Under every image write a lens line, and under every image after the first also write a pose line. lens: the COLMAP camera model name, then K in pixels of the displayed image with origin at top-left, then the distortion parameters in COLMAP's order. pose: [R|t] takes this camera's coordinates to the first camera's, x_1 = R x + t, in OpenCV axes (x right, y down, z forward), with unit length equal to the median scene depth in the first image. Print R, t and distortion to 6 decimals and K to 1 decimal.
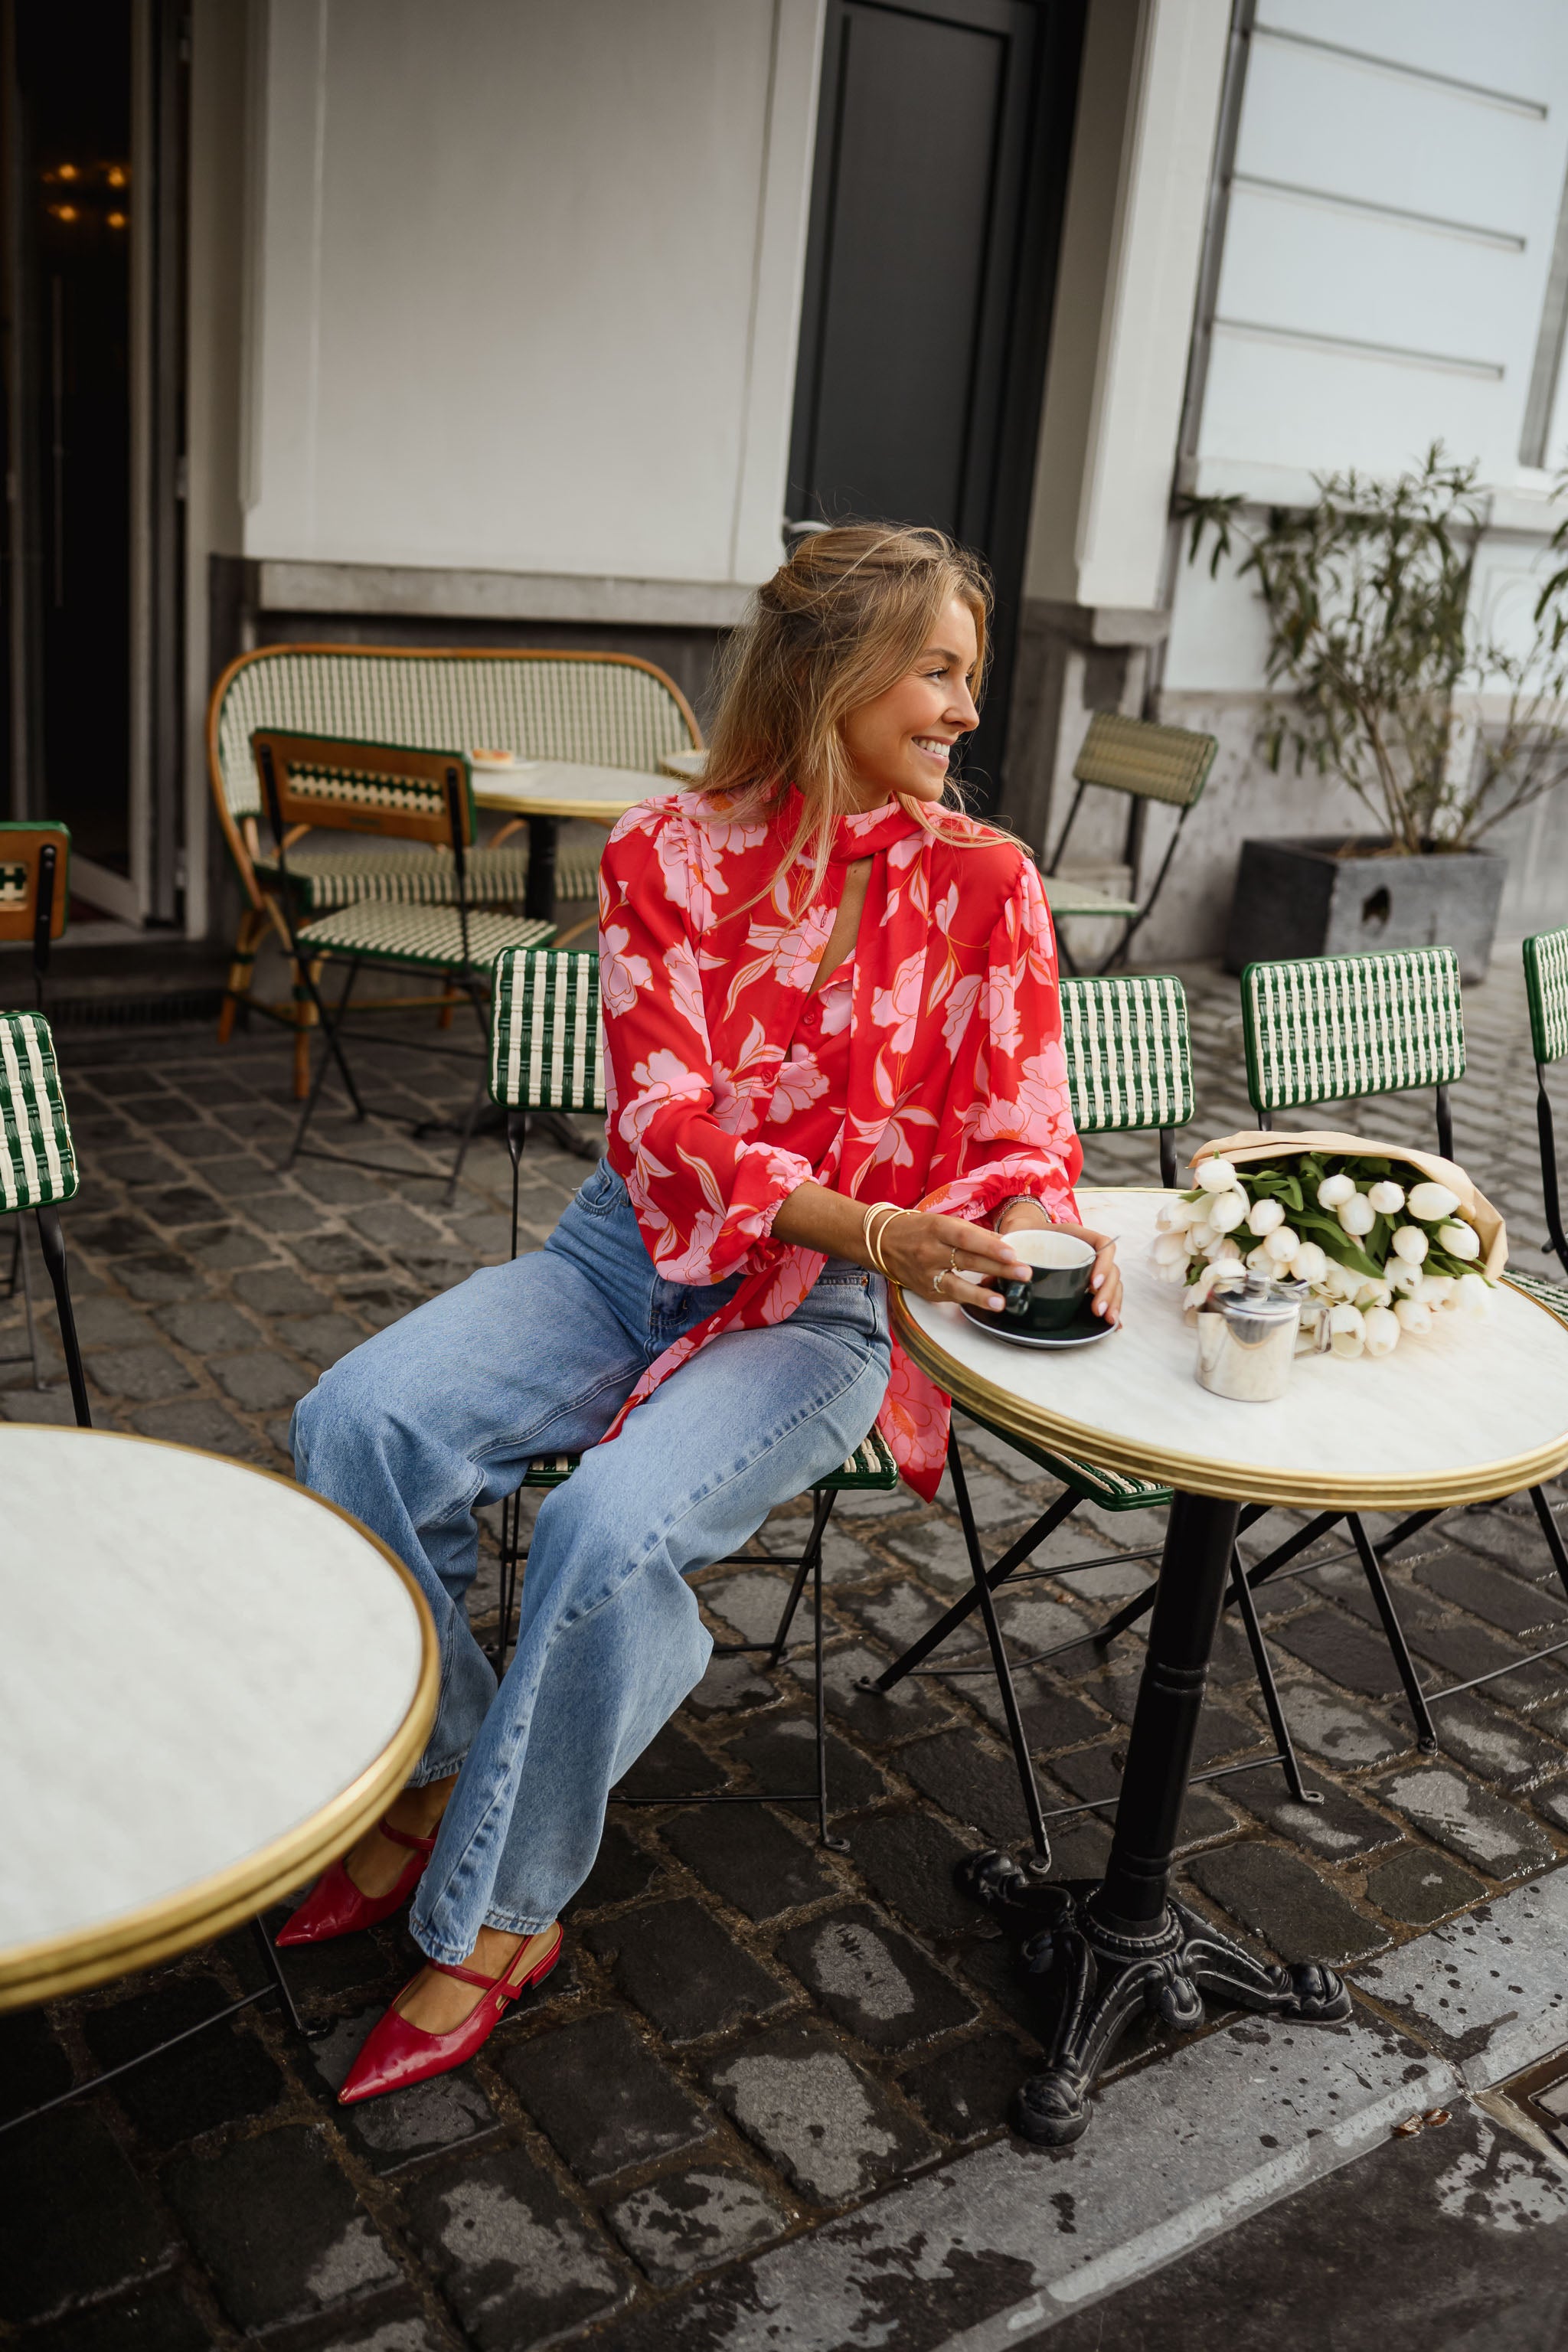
lens RADIAL K [[2221.8, 0, 780.3], [0, 2221.8, 1196.1], [0, 0, 1]] dist [-0.028666, 0.000000]
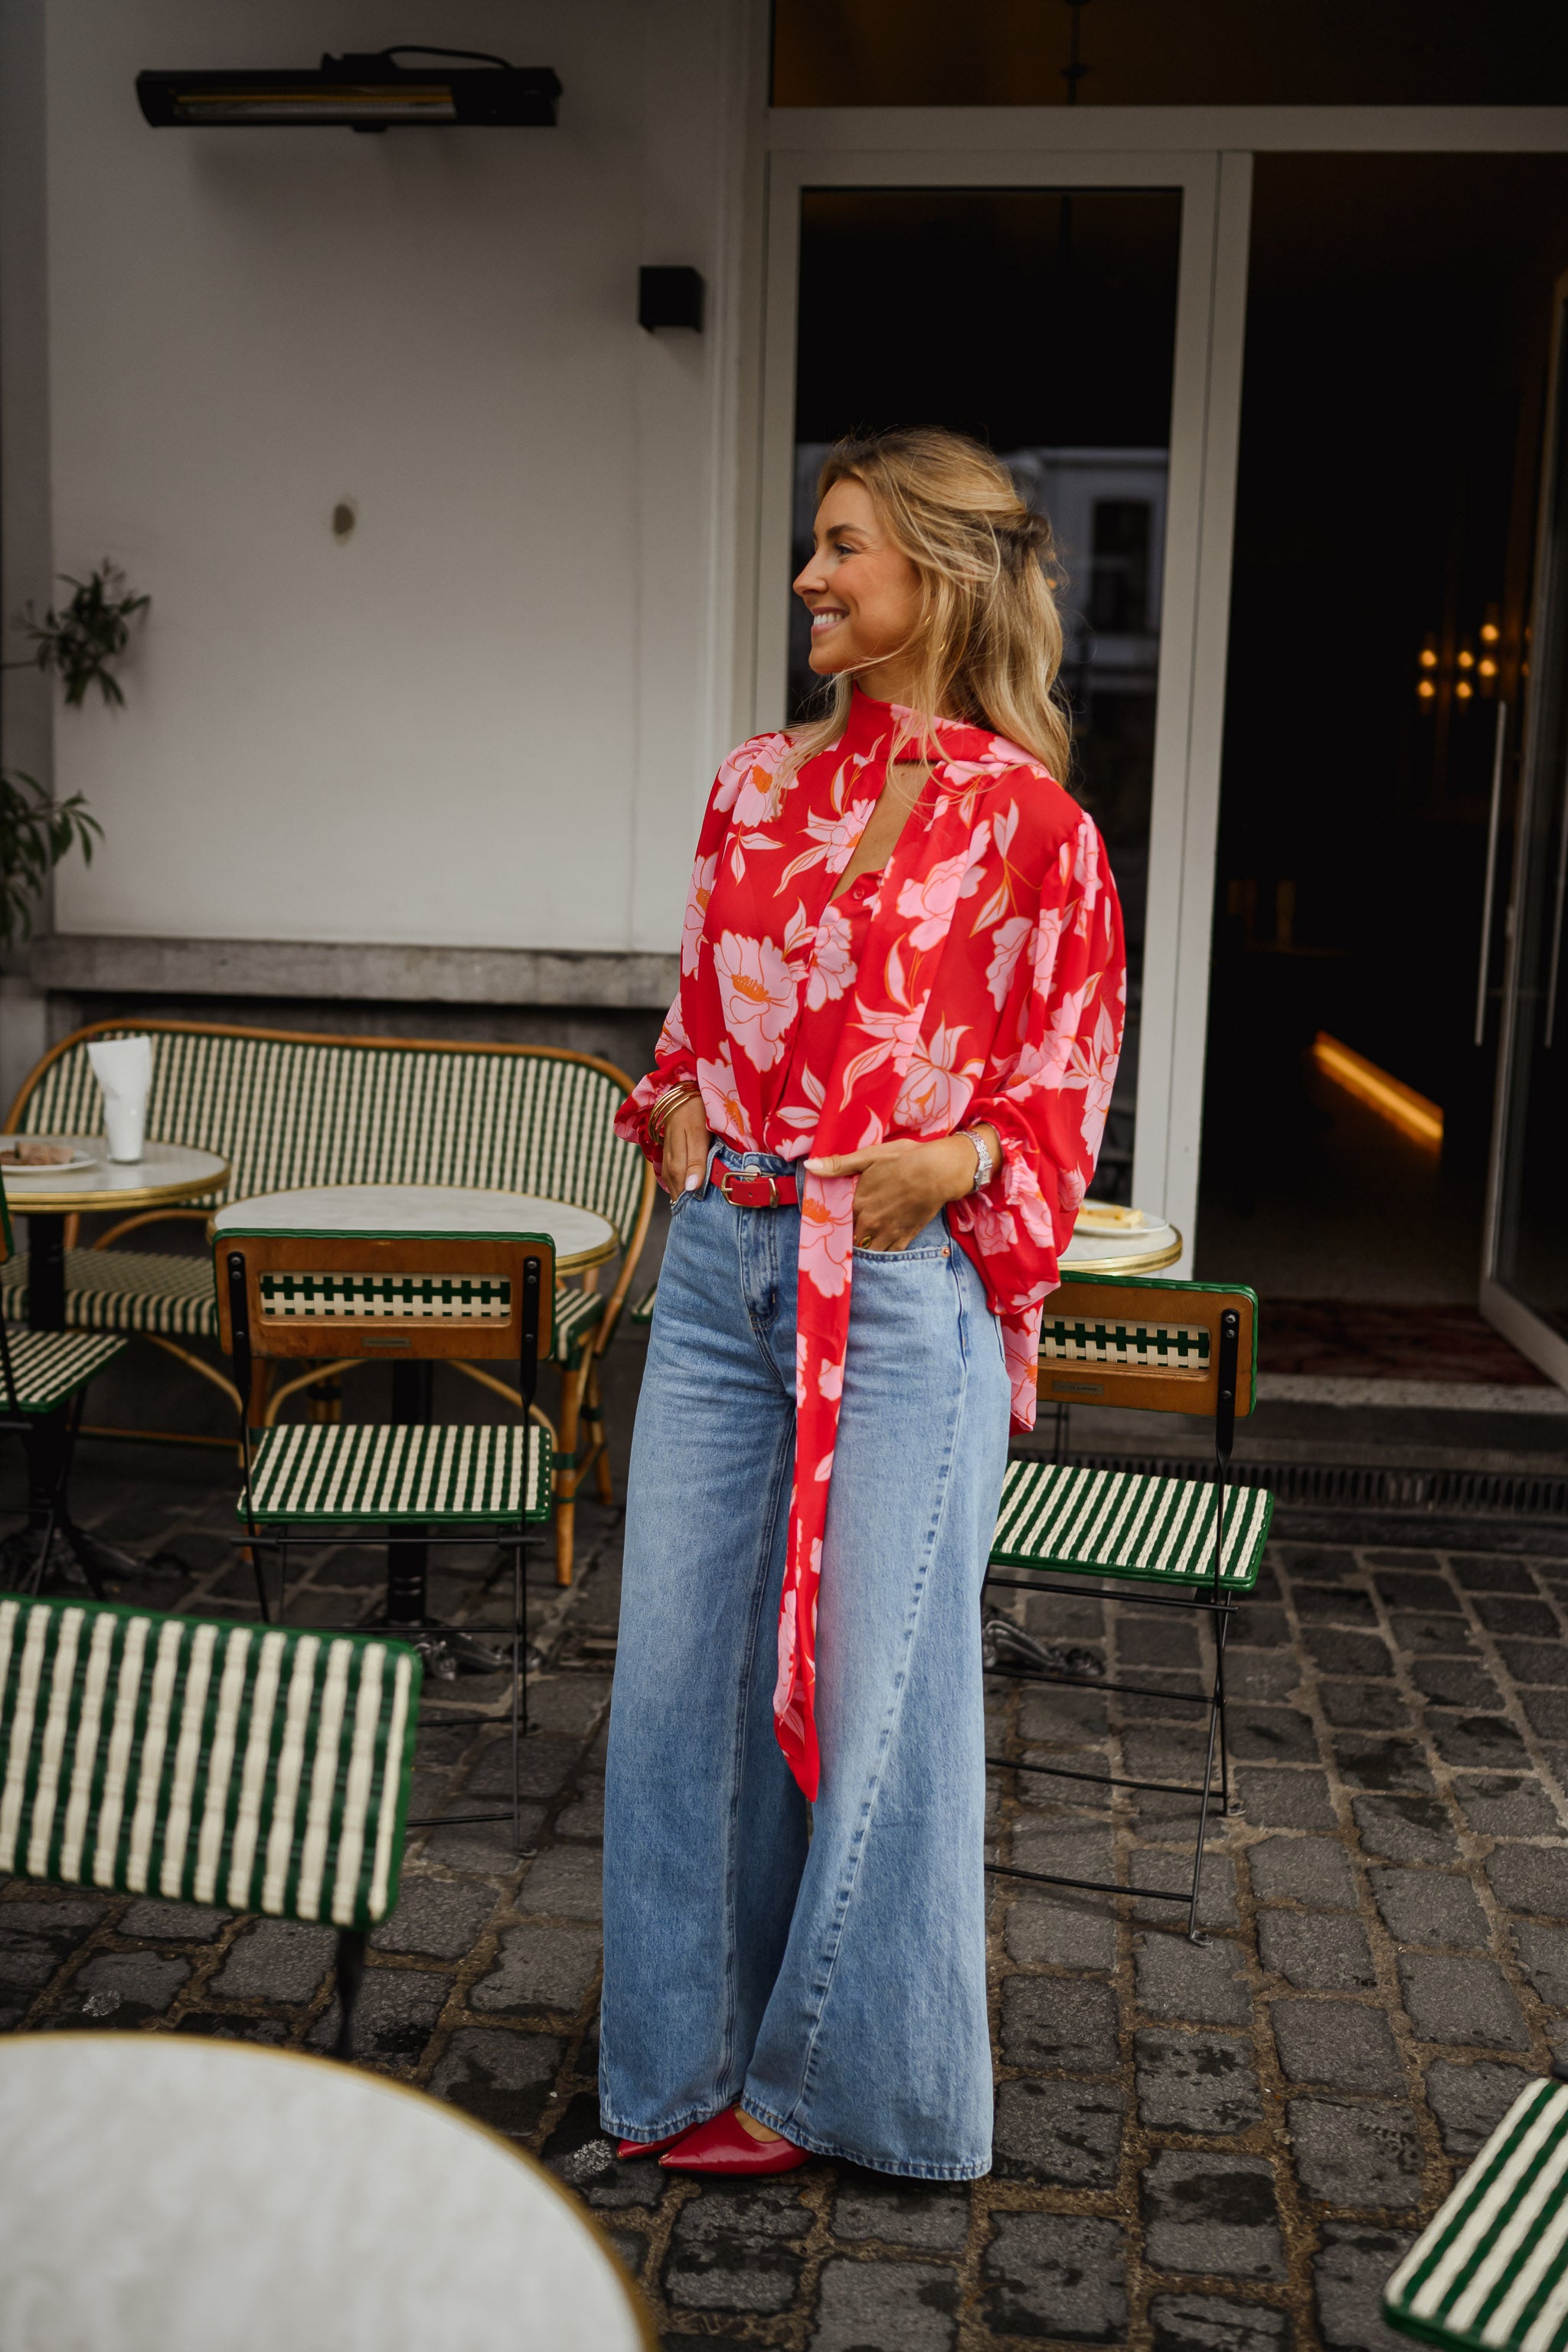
lens RADIAL K [[2221.8, 0, 786.9], [0, 2221.8, 1147.4], [0, 0, 1]] dist [-0.028666, 0.000000]
pose [[0.740146, 0.028724, -0.671833, 0.078406], [-0.171186, 0.974220, -0.146939, -0.040319], [0.650292, 0.223765, 0.725982, 0.153752]]
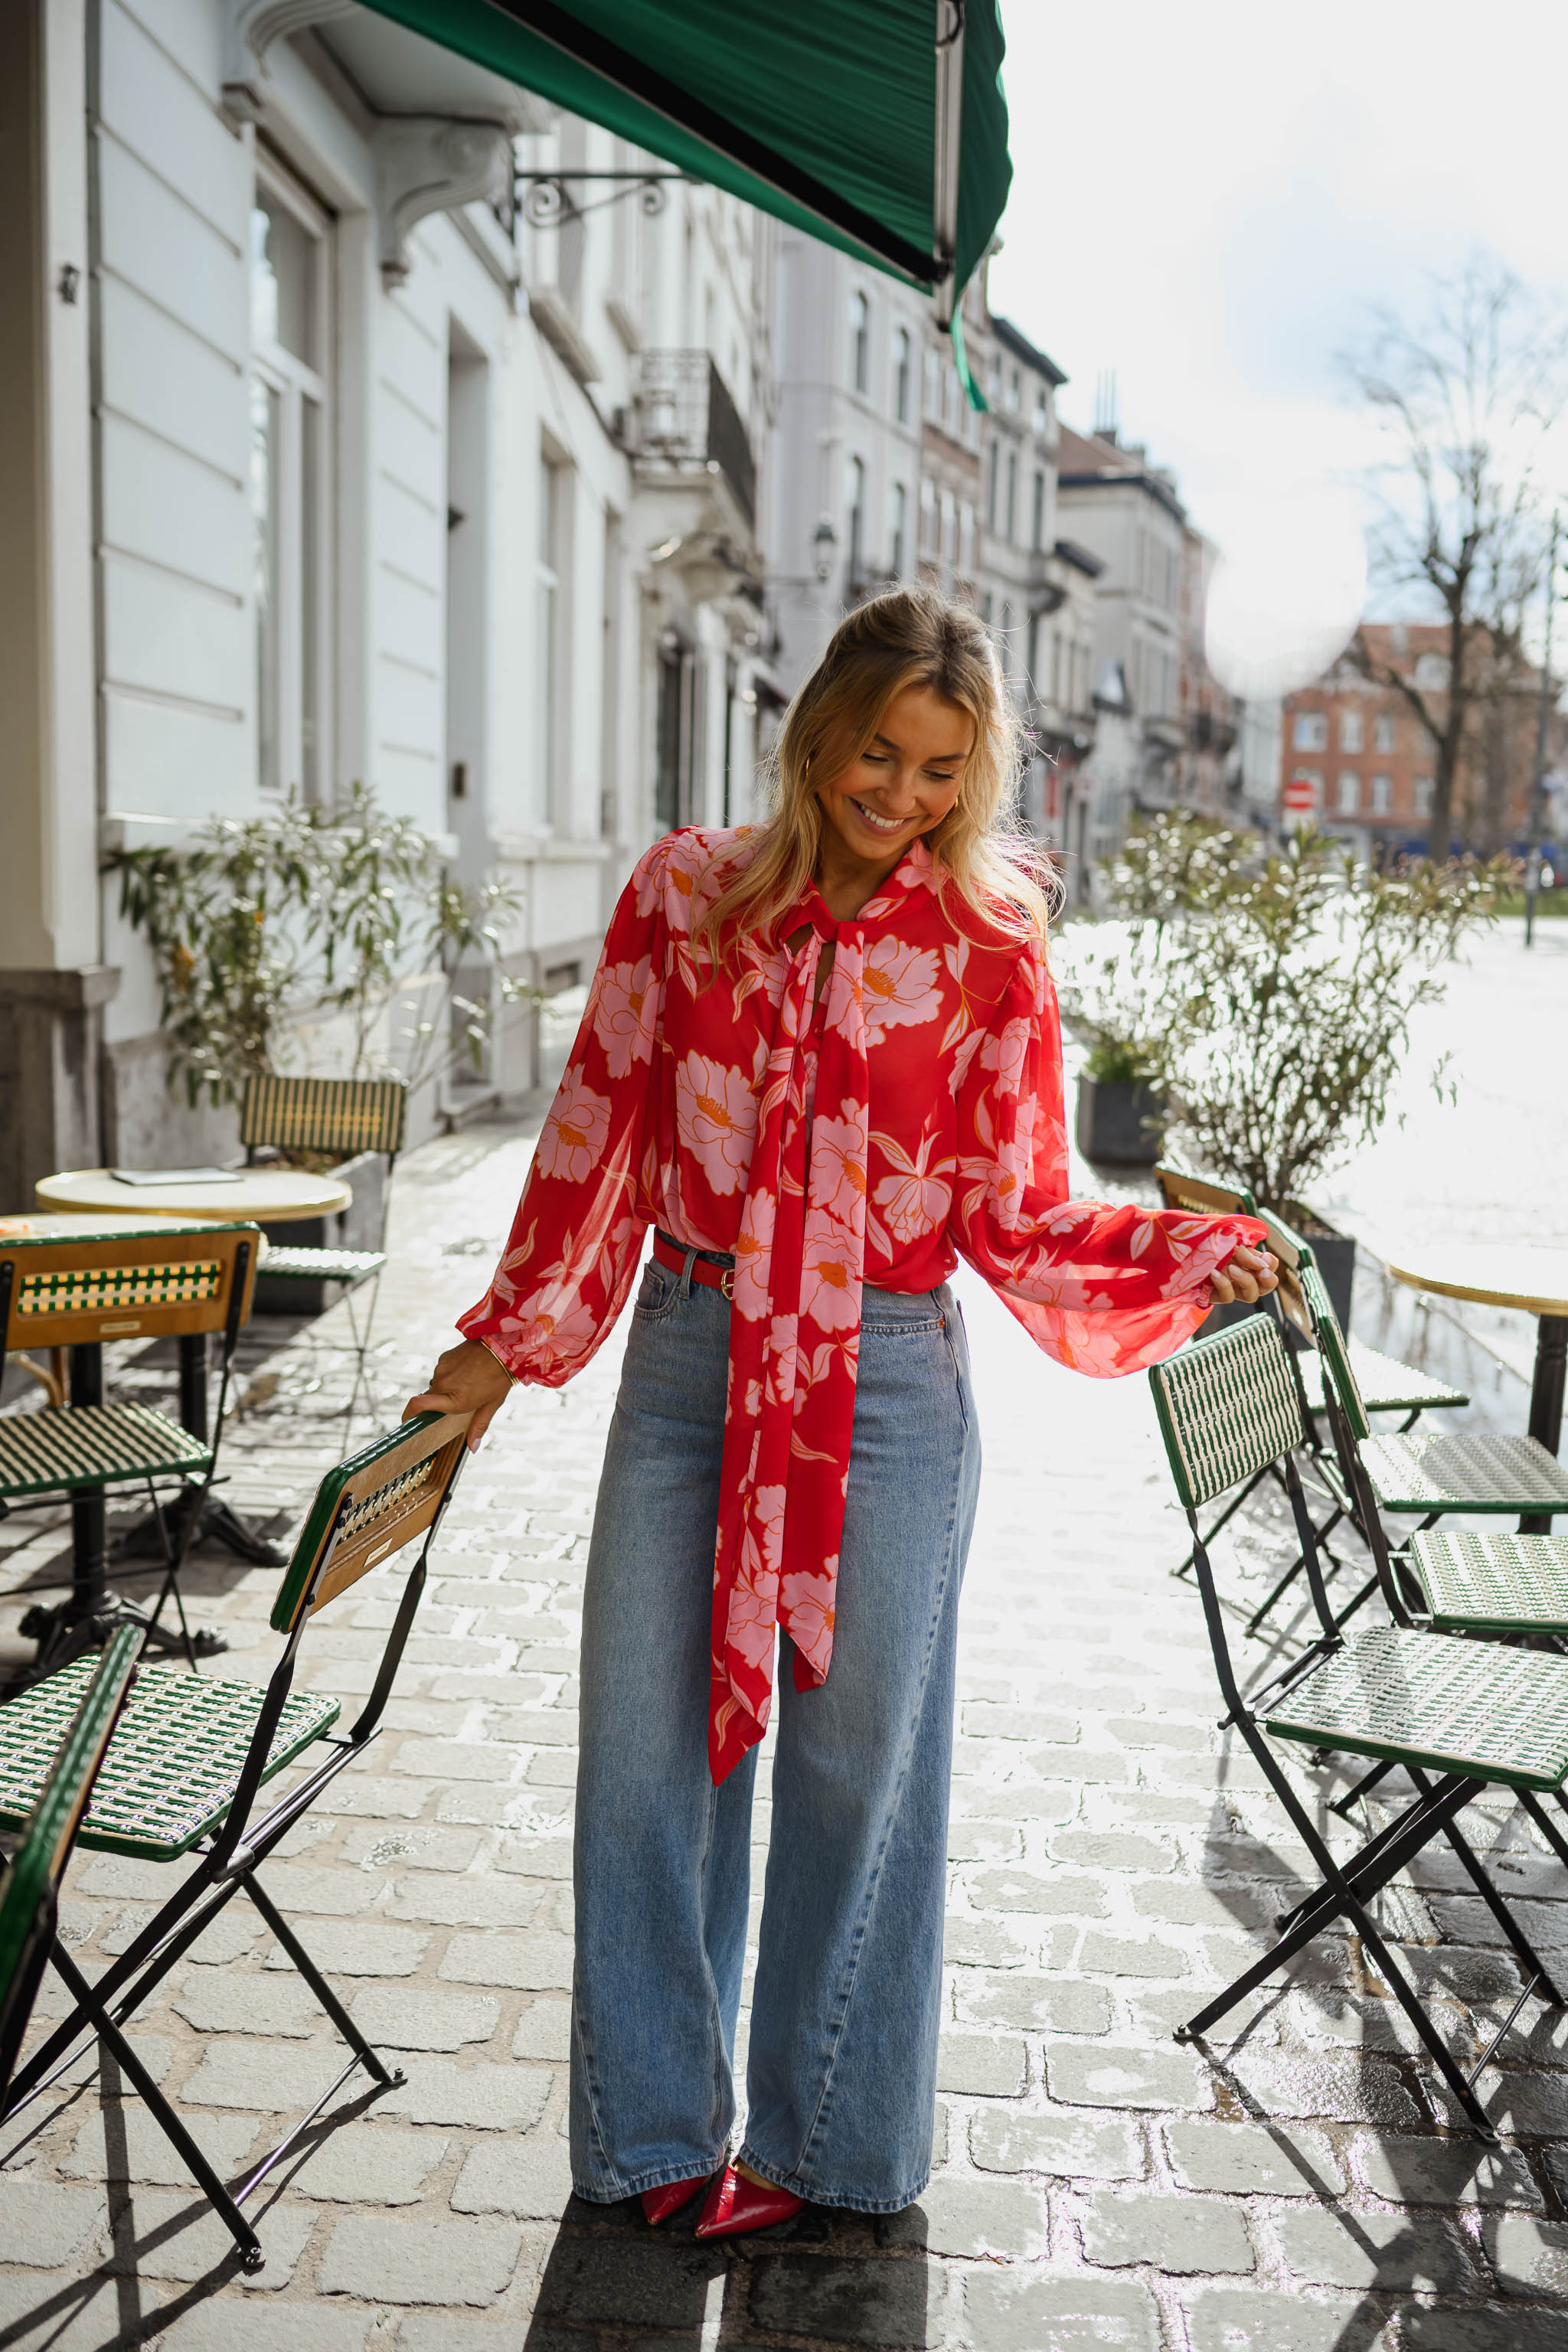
lens RADIAL K [[2221.8, 0, 800.2], [0, 2221.8, 1177.0], [0, 0, 1]] dist [-0.028666, 0.000000]
pose [[0.626211, -0.176568, 0.759397, -0.556396], [0.267370, 0.963587, 0.003567, -0.134941], [-0.732375, 0.200807, 0.650618, 0.220477]]
